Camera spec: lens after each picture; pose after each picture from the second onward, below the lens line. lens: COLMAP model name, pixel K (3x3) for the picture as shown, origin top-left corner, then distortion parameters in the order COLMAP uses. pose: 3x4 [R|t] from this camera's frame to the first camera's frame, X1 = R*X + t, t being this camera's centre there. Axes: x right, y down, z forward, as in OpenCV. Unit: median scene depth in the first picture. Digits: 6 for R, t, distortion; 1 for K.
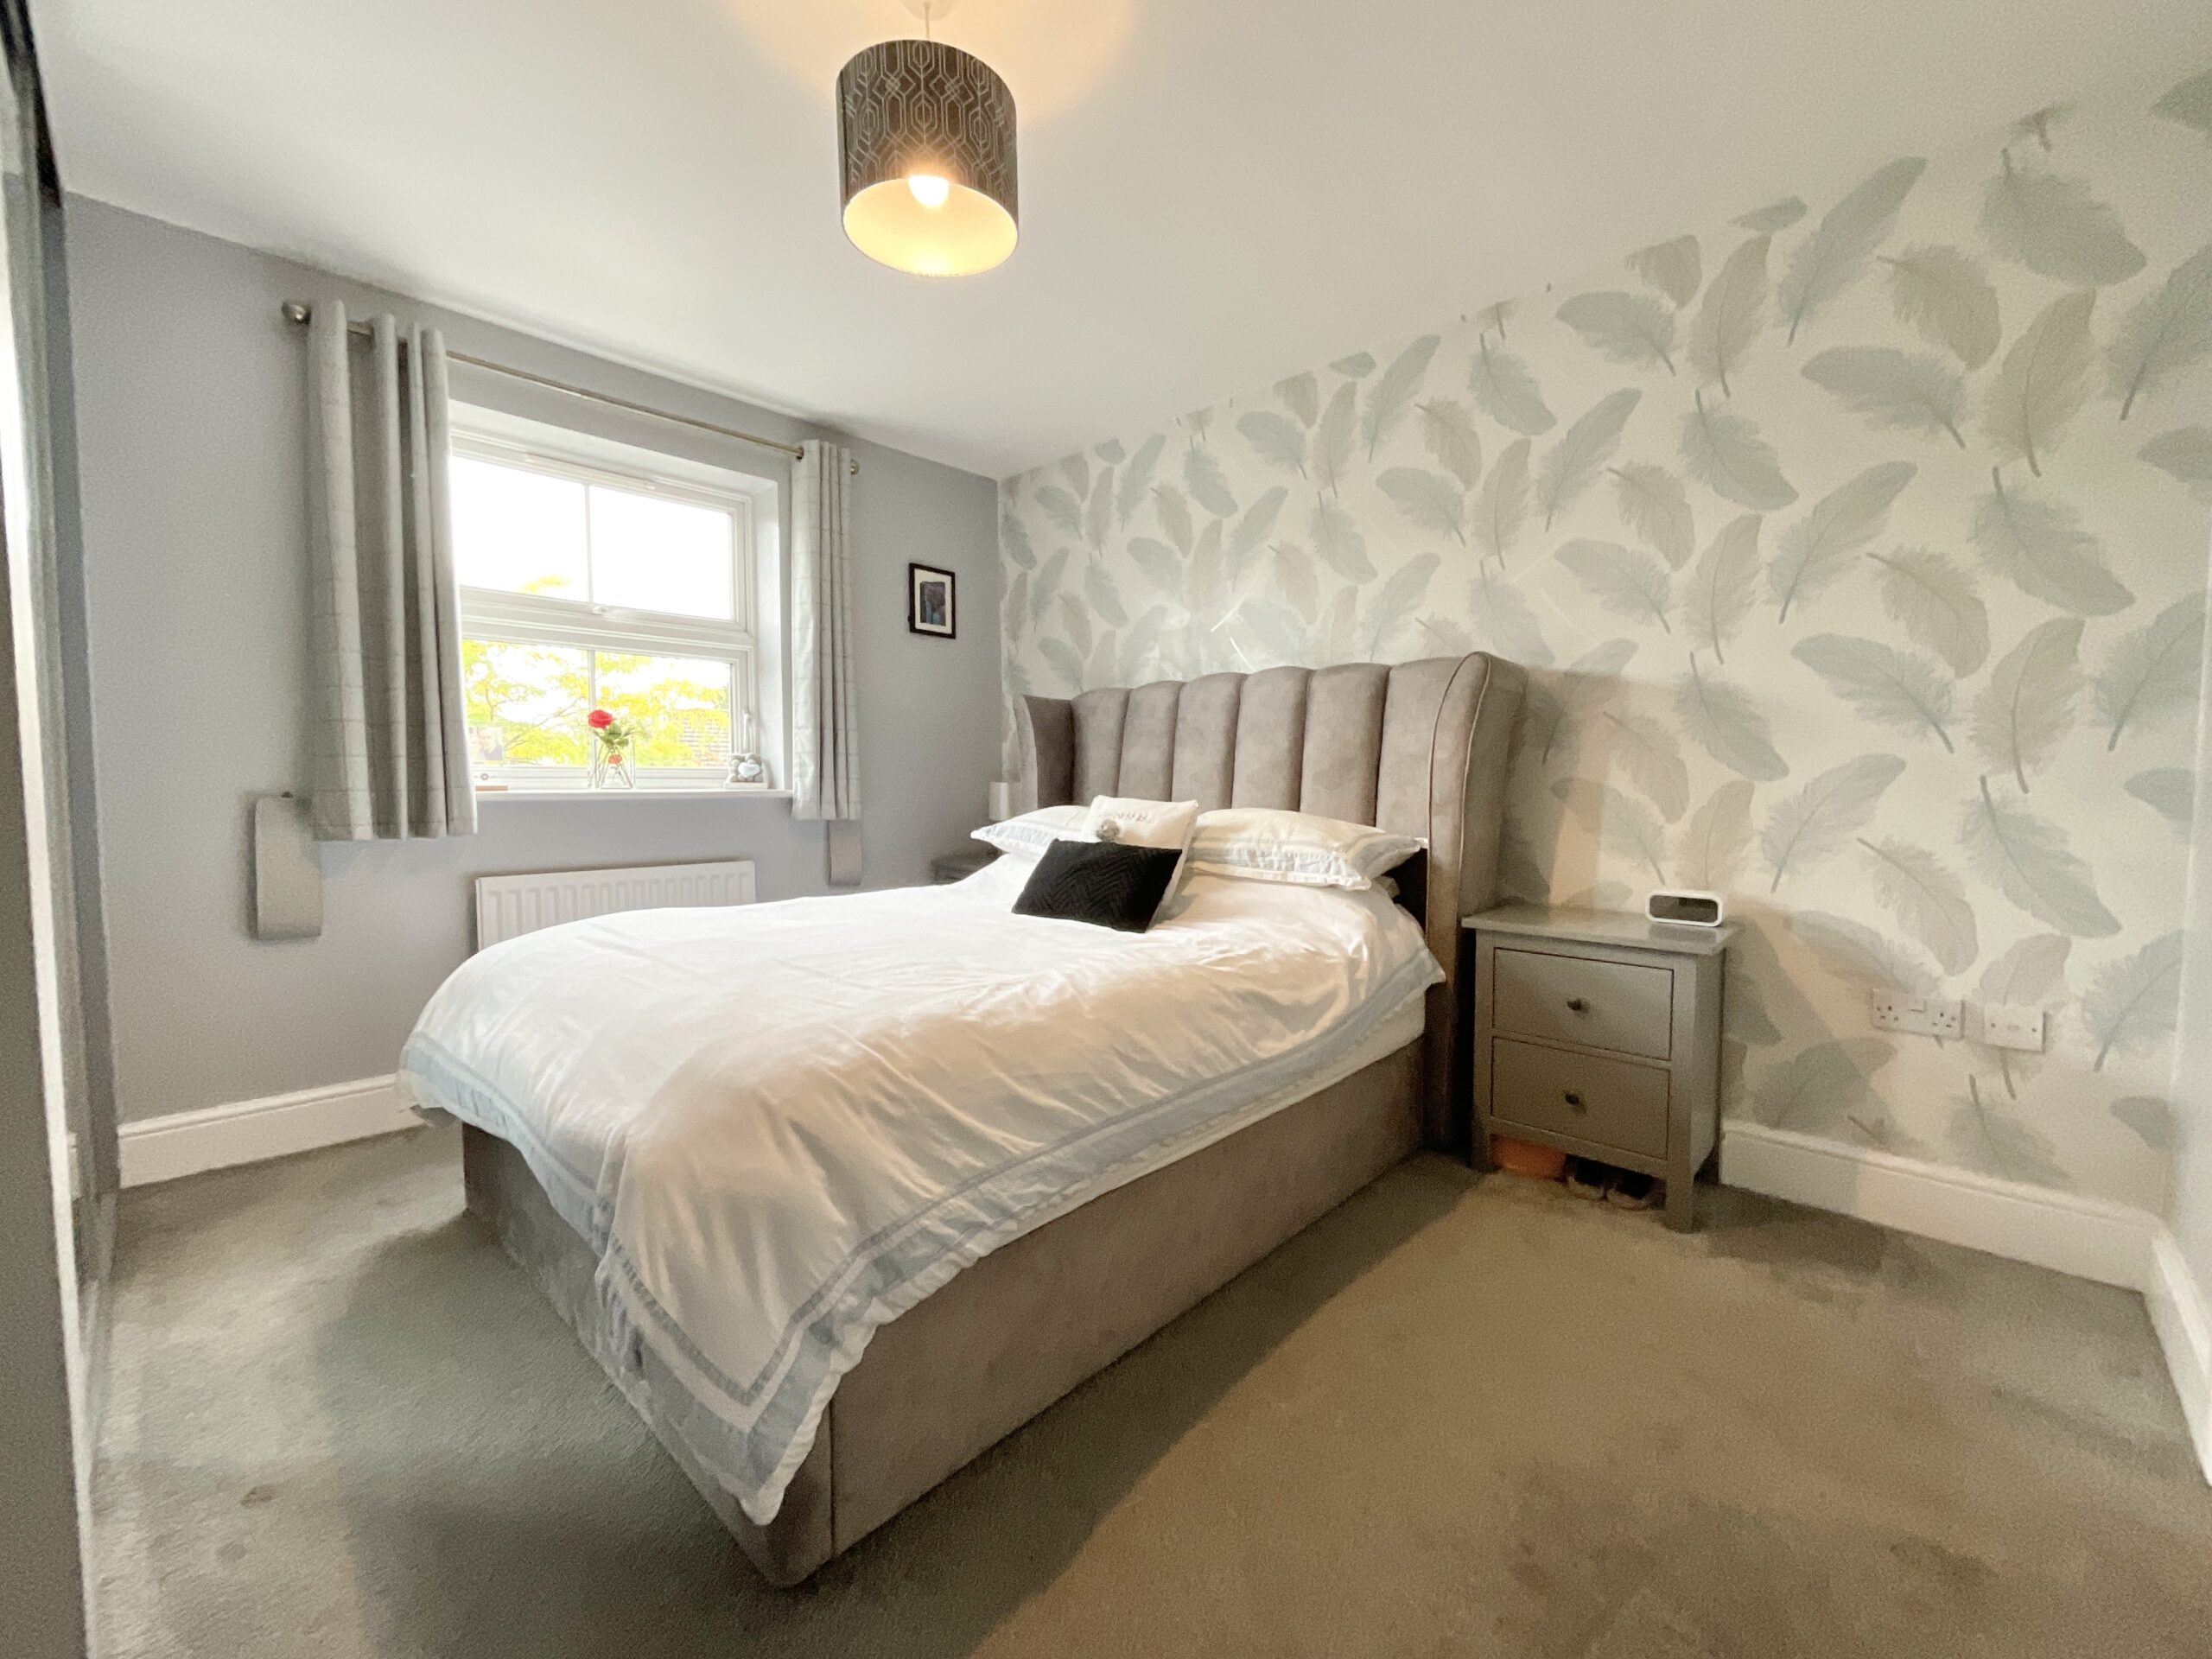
lens RADIAL K [[899.3, 0, 1112.5], [0, 899.3, 830.5], [0, 0, 1]] dist [-0.002116, 0.000098]
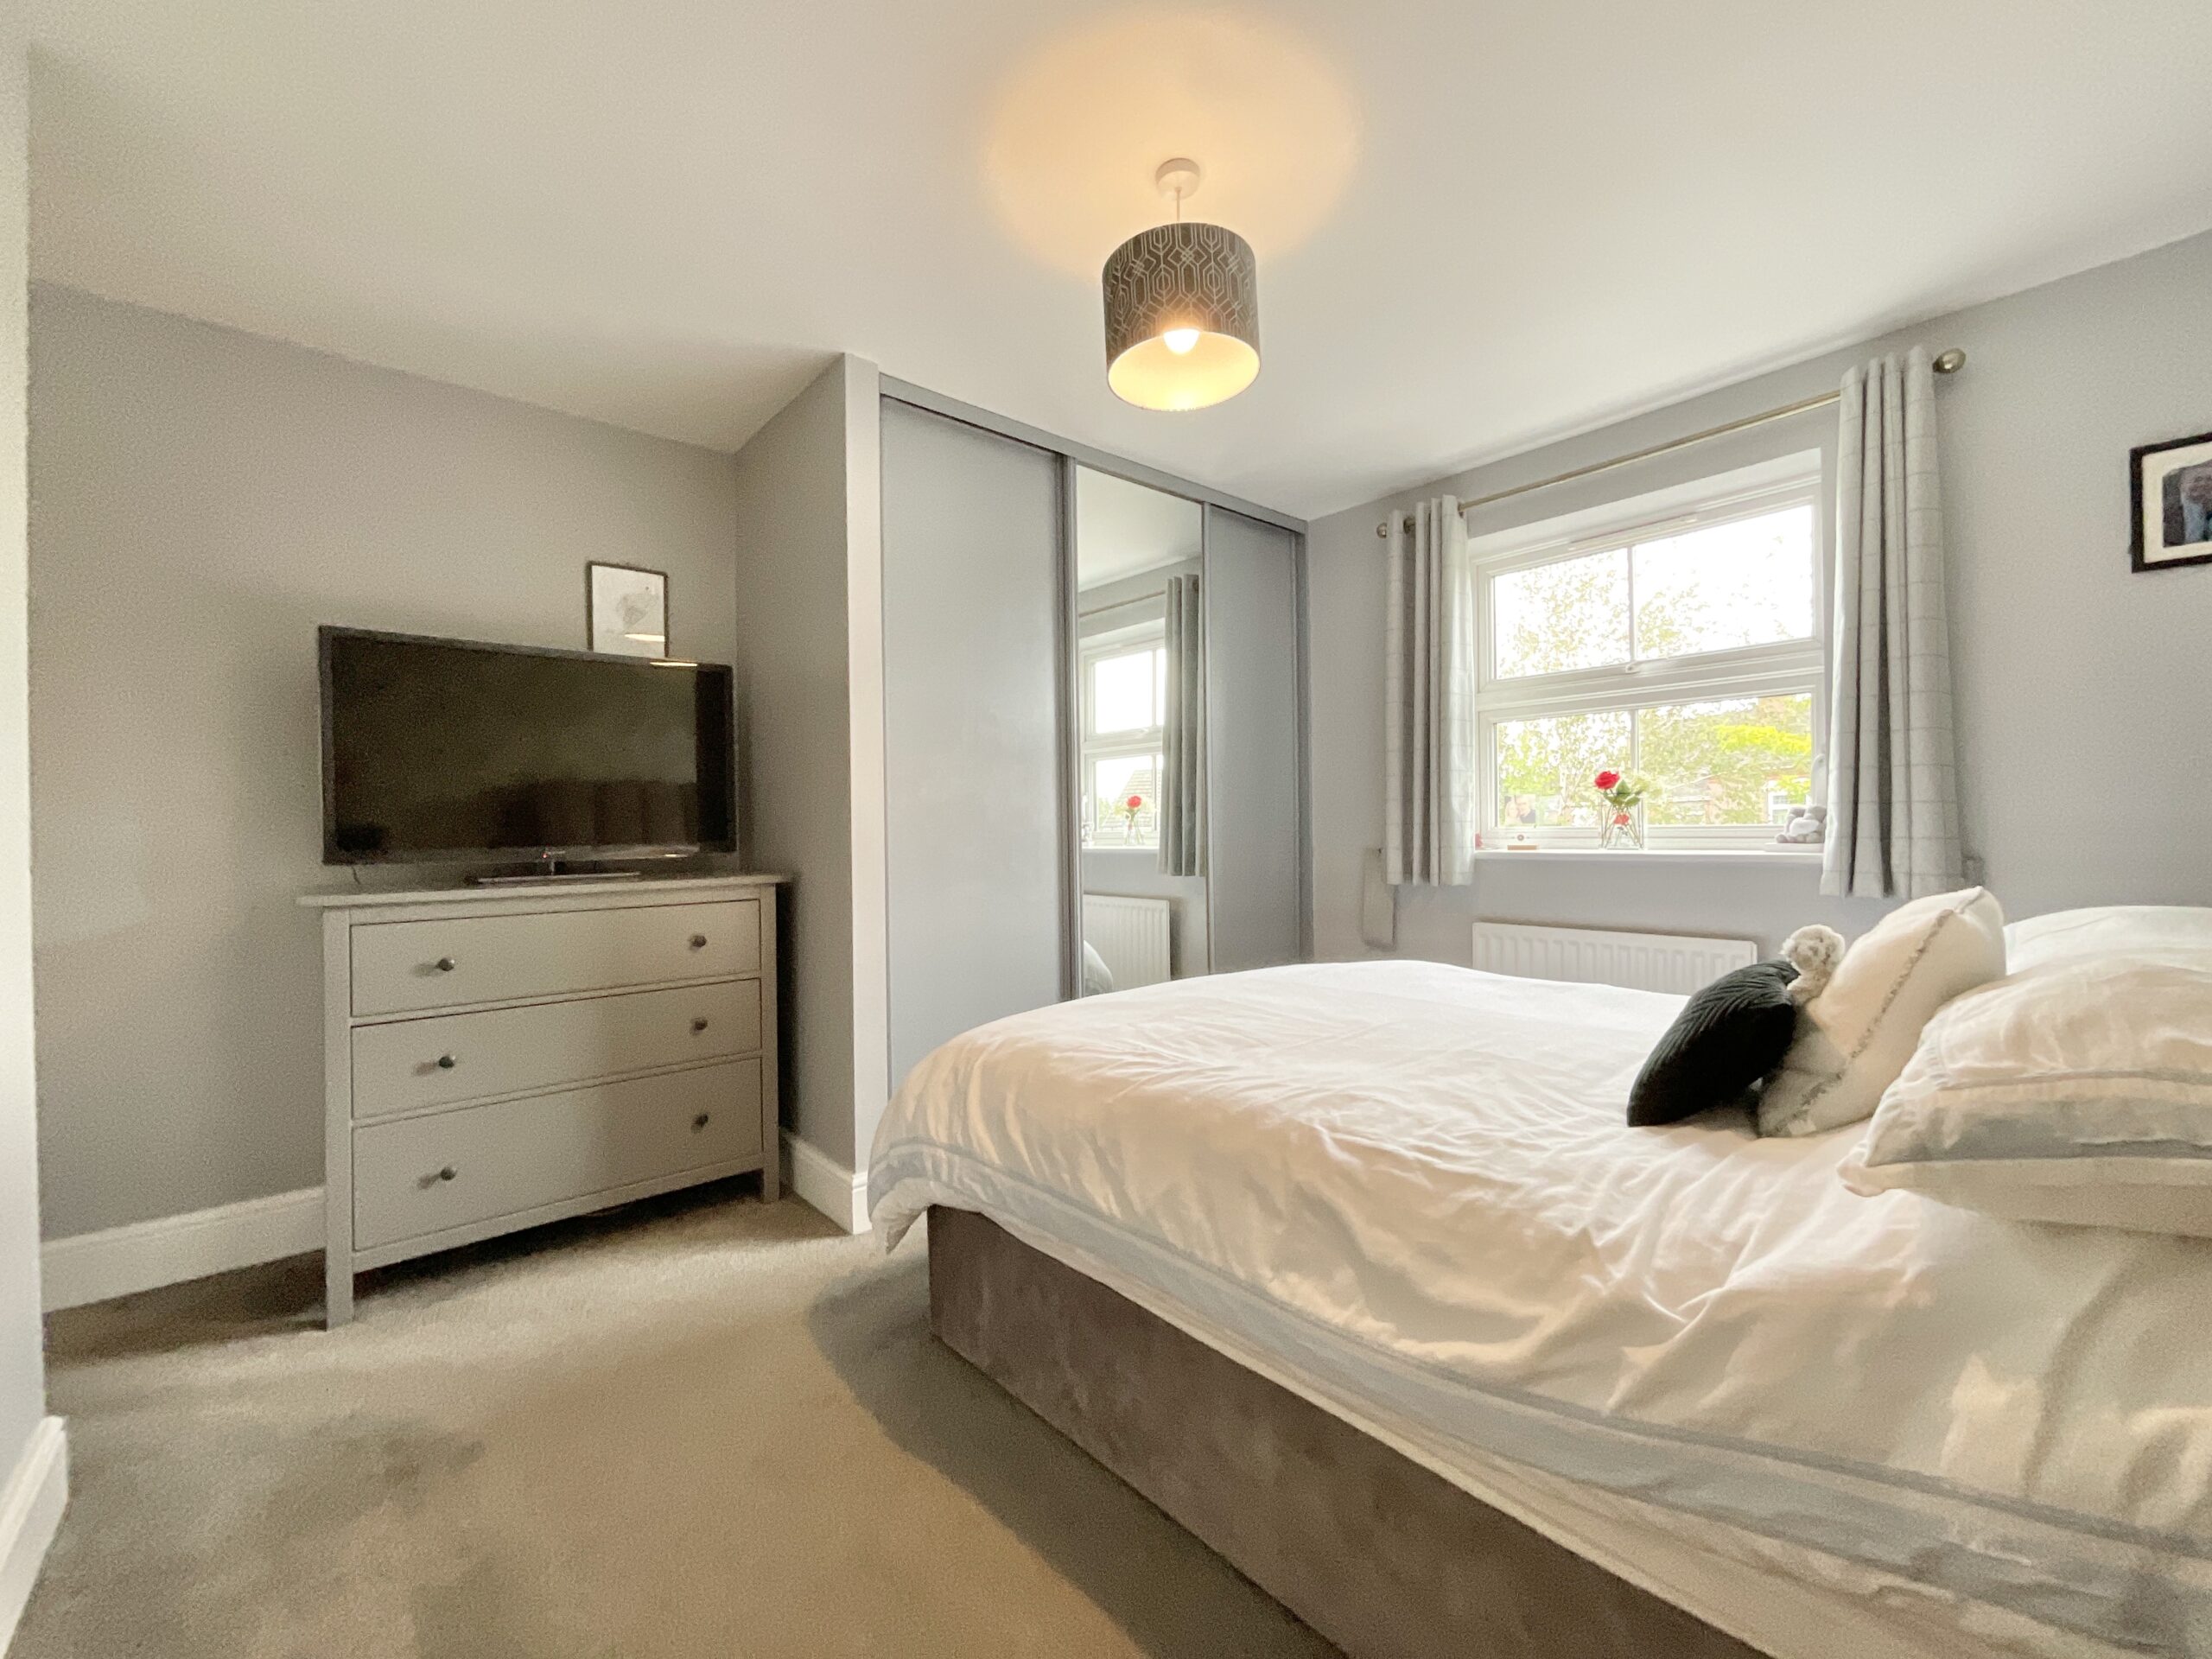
lens RADIAL K [[899.3, 0, 1112.5], [0, 899.3, 830.5], [0, 0, 1]] dist [-0.002116, 0.000098]
pose [[-0.093372, -0.004059, -0.995623, 0.497949], [-0.045549, 0.998962, 0.000200, -0.043906], [0.994589, 0.045368, -0.093460, 0.565160]]
